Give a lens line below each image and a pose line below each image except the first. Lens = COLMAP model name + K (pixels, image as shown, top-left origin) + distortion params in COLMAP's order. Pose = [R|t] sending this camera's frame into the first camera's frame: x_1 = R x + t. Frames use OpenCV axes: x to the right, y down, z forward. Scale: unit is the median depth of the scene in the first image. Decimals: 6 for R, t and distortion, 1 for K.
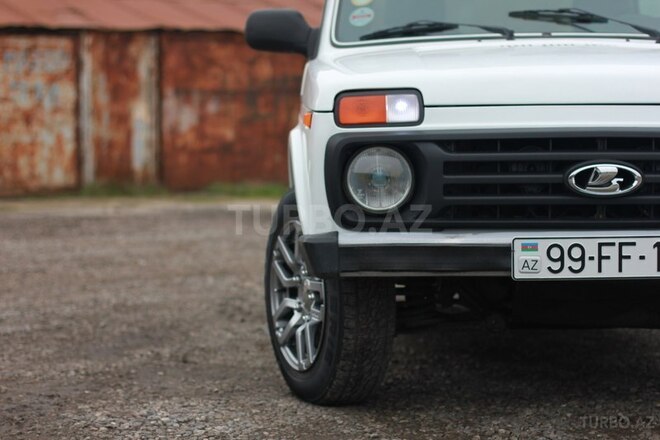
lens RADIAL K [[1553.8, 0, 327.8], [0, 1553.8, 219.4], [0, 0, 1]] dist [-0.151594, 0.000000]
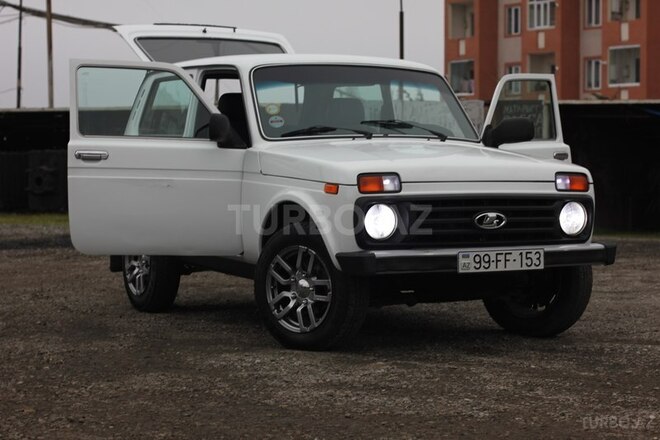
lens RADIAL K [[1553.8, 0, 329.1], [0, 1553.8, 221.5], [0, 0, 1]] dist [-0.151594, 0.000000]
pose [[0.882499, -0.010410, 0.470198, -0.849681], [0.018792, 0.999737, -0.013135, -0.002953], [-0.469938, 0.020427, 0.882463, -0.574720]]
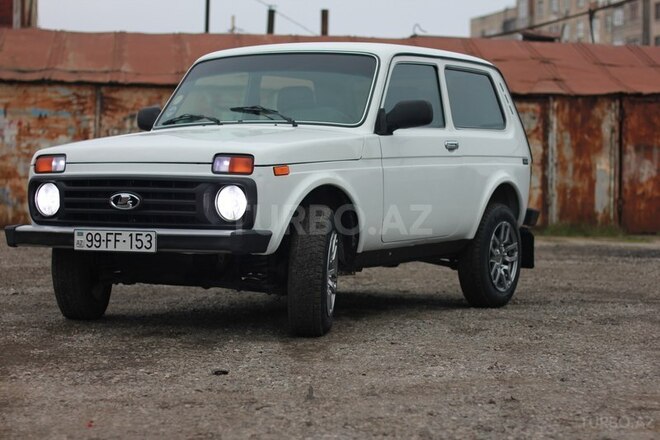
lens RADIAL K [[1553.8, 0, 331.7], [0, 1553.8, 218.0], [0, 0, 1]] dist [-0.151594, 0.000000]
pose [[0.862715, 0.026955, -0.504972, 1.292859], [-0.043794, 0.998809, -0.021502, 0.023808], [0.503791, 0.040665, 0.862868, -0.508585]]
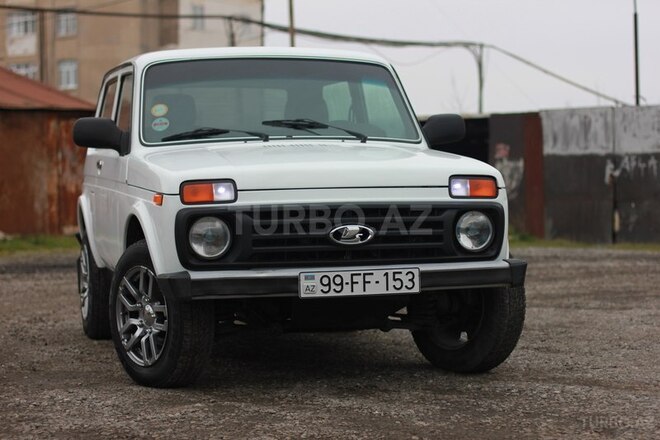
lens RADIAL K [[1553.8, 0, 332.8], [0, 1553.8, 220.6], [0, 0, 1]] dist [-0.151594, 0.000000]
pose [[0.963896, -0.016727, 0.265752, -0.251694], [0.025403, 0.999249, -0.029245, 0.005928], [-0.265063, 0.034940, 0.963598, -0.518312]]
